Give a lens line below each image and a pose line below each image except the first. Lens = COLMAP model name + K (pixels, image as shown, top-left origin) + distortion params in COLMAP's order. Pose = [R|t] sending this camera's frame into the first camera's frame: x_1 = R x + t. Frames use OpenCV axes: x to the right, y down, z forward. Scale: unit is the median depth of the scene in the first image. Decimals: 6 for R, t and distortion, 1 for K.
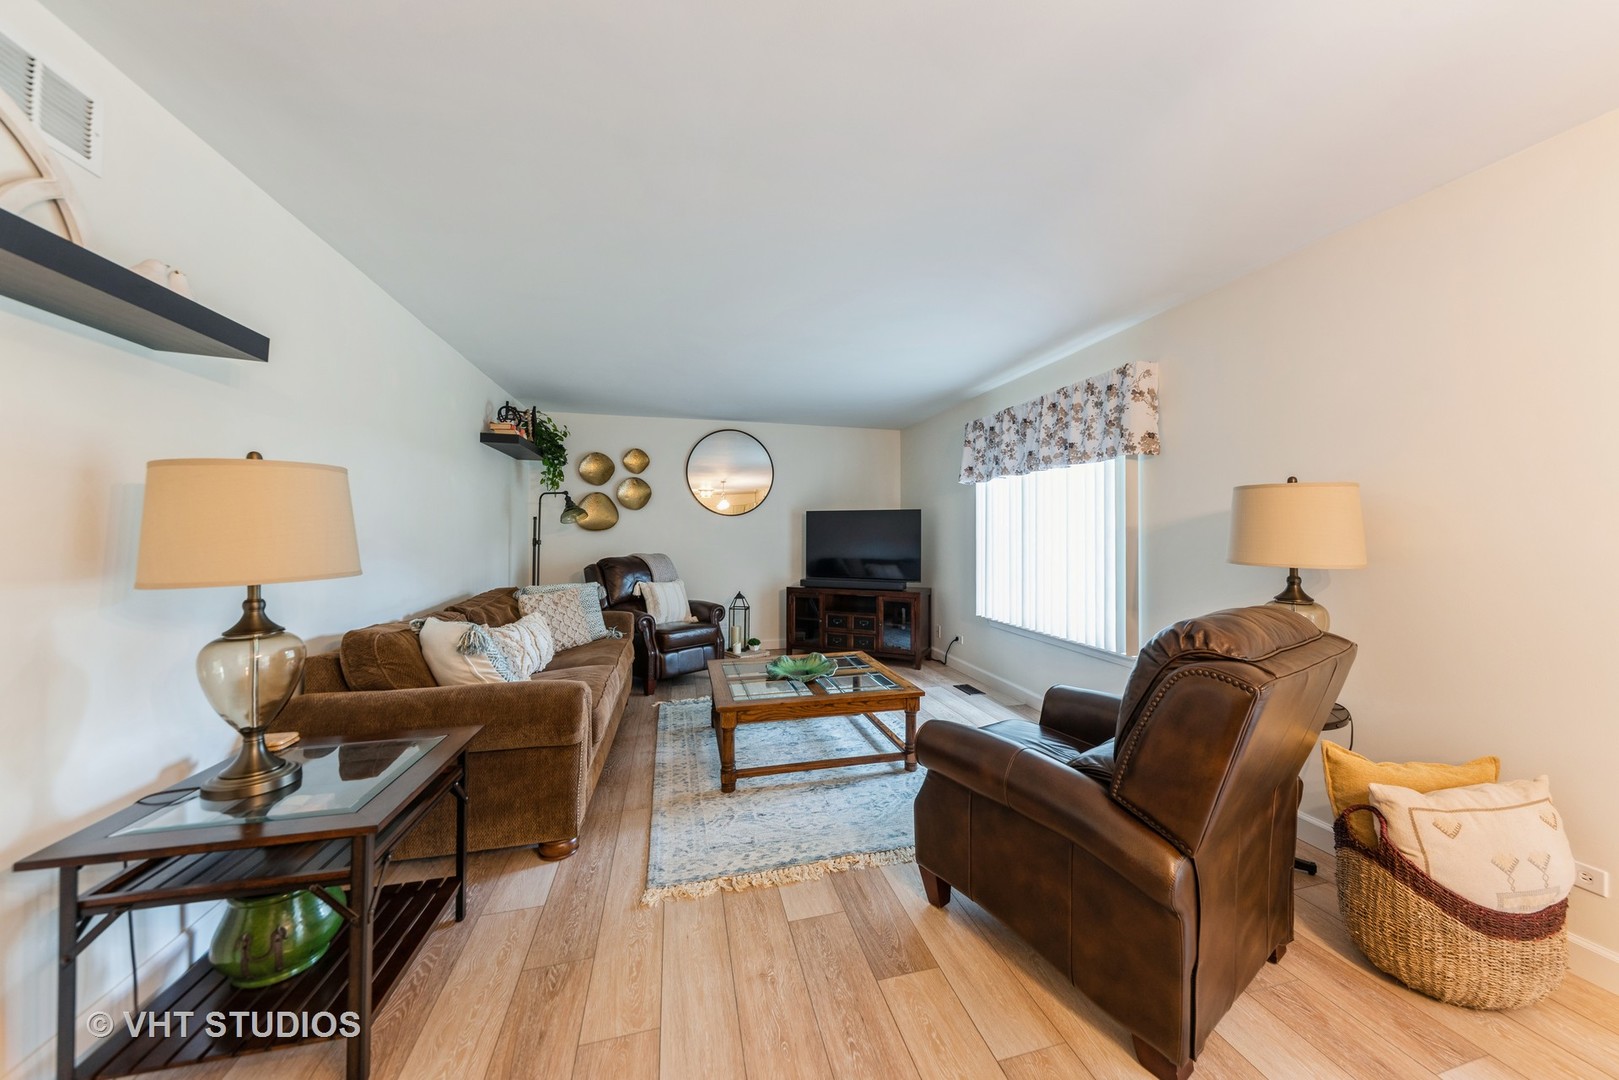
lens RADIAL K [[560.5, 0, 842.8], [0, 560.5, 538.2], [0, 0, 1]] dist [0.008096, -0.001627]
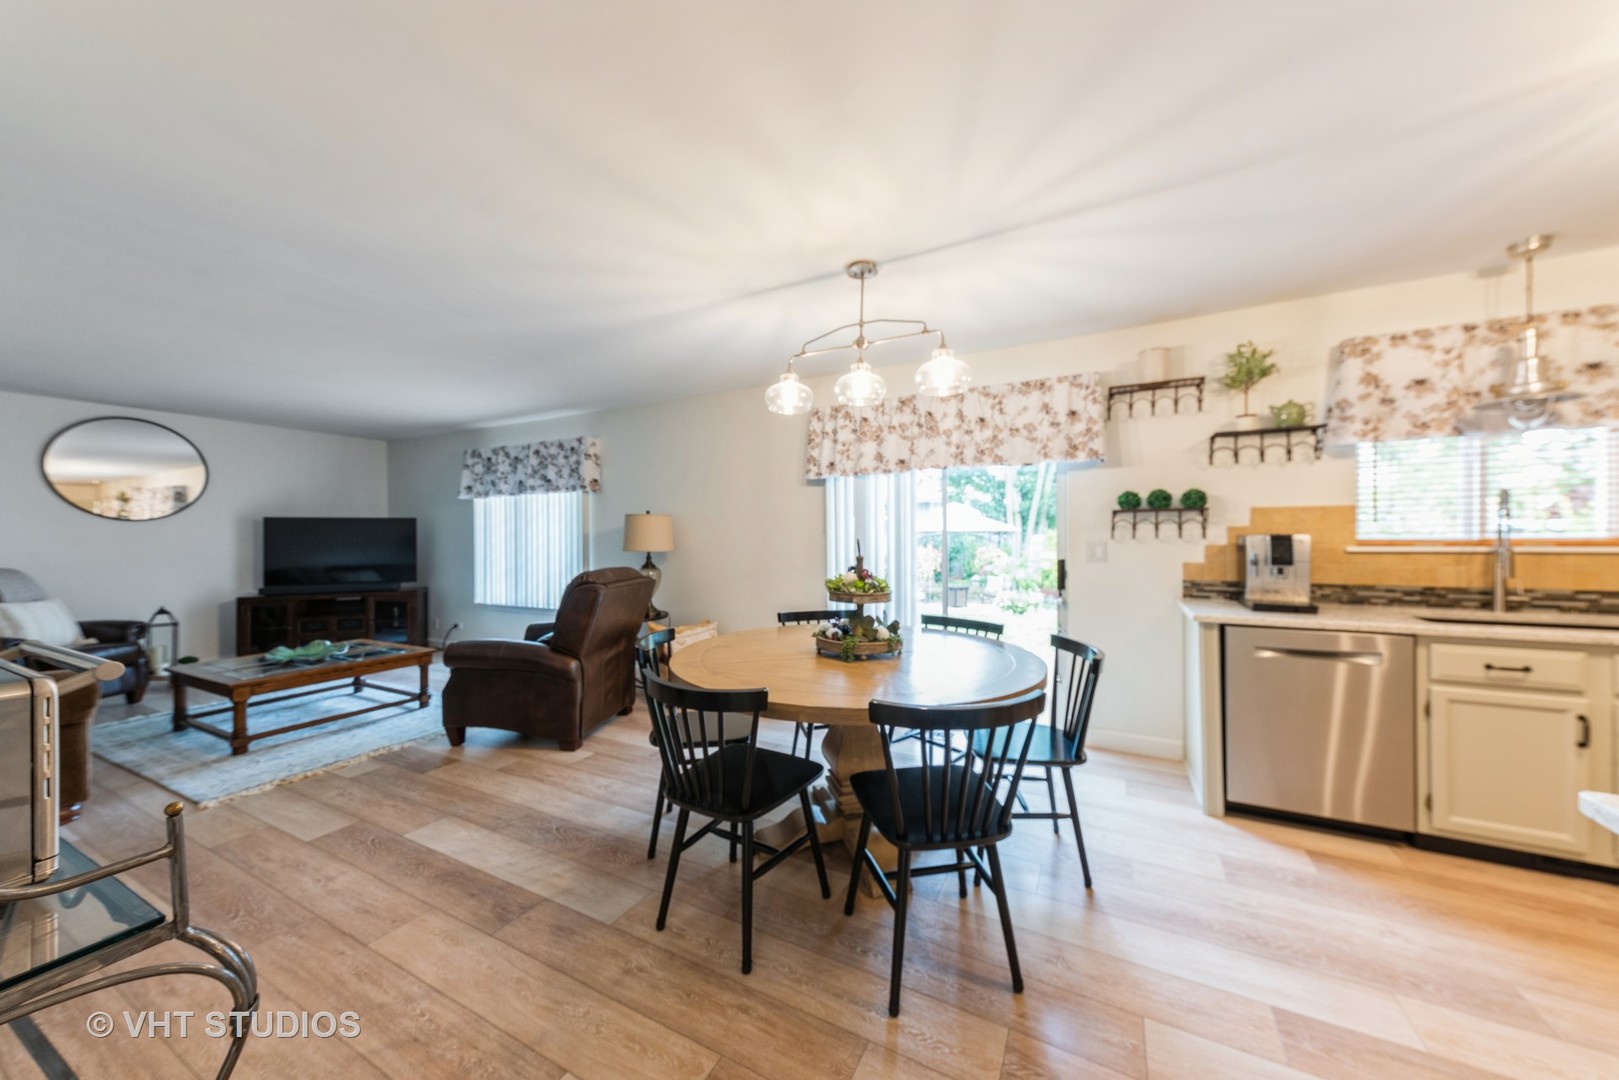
lens RADIAL K [[560.5, 0, 842.8], [0, 560.5, 538.2], [0, 0, 1]] dist [0.008096, -0.001627]
pose [[0.678824, -0.003676, 0.734292, -0.167337], [0.013227, 0.999886, -0.007222, 0.012849], [-0.734182, 0.014615, 0.678795, -0.599856]]
